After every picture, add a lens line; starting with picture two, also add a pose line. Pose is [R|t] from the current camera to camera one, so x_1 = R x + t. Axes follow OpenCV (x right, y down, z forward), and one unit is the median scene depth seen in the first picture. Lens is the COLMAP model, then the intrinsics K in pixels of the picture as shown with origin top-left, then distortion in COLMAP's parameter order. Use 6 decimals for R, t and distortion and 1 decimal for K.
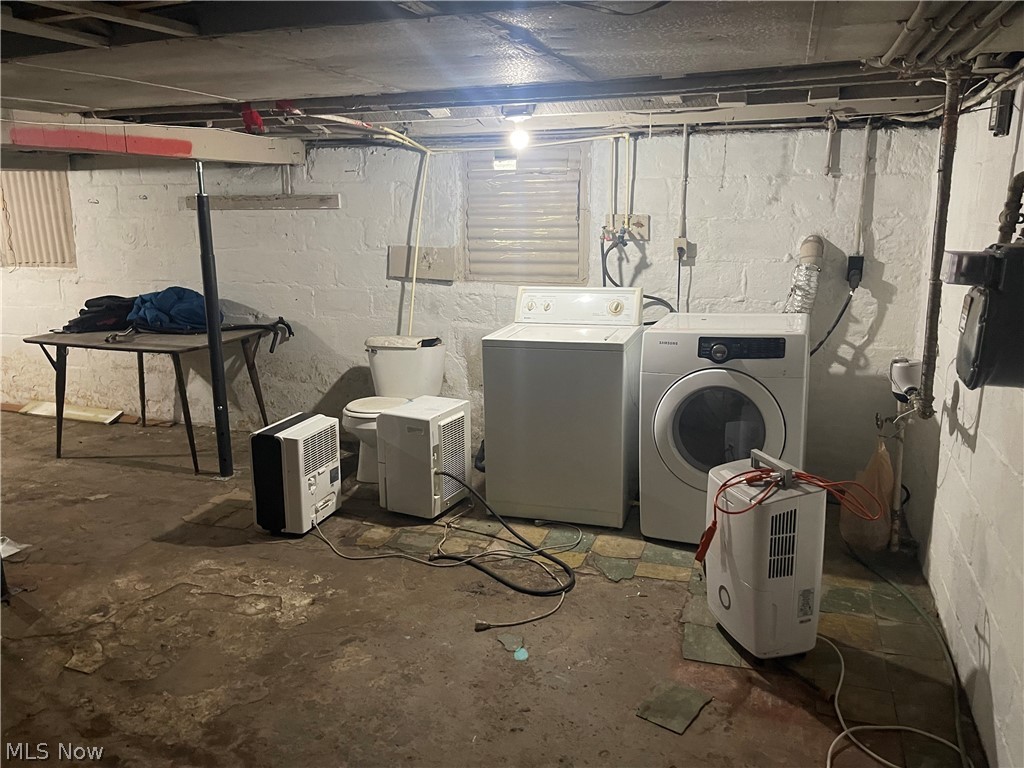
lens RADIAL K [[819.7, 0, 512.9], [0, 819.7, 383.0], [0, 0, 1]] dist [0.046769, -0.064053]
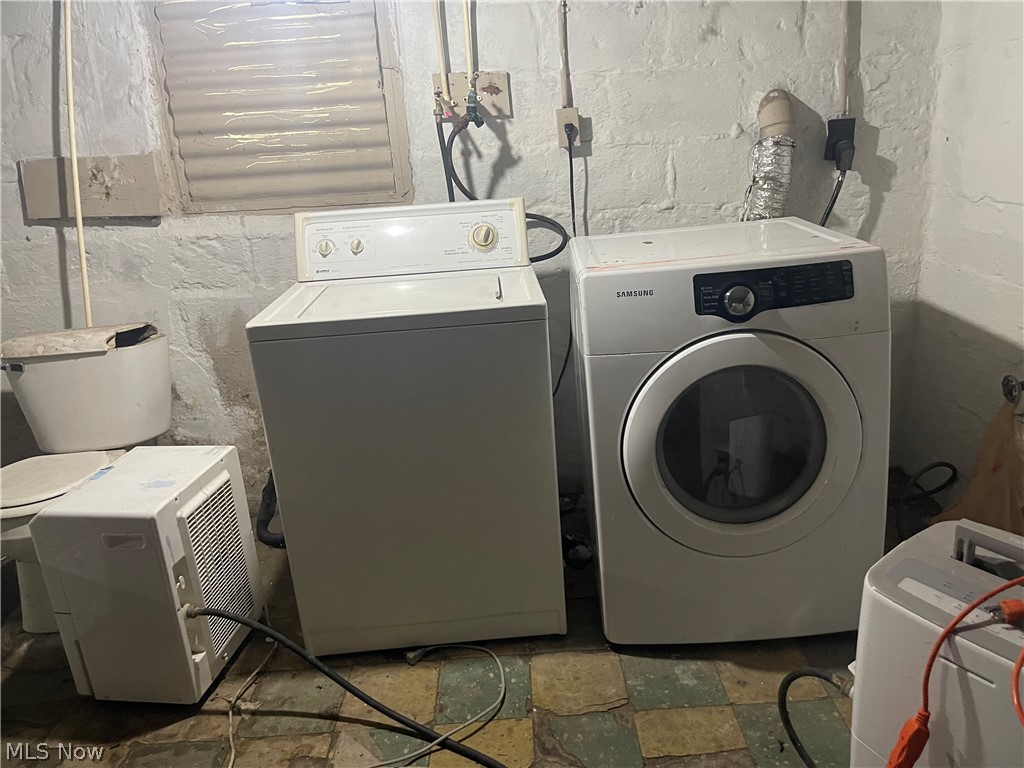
lens RADIAL K [[819.7, 0, 547.3], [0, 819.7, 391.6], [0, 0, 1]] dist [0.046769, -0.064053]
pose [[0.934894, -0.153958, 0.319796, -0.030257], [0.125226, 0.986158, 0.108676, -0.043396], [-0.332101, -0.061554, 0.941233, 0.453260]]
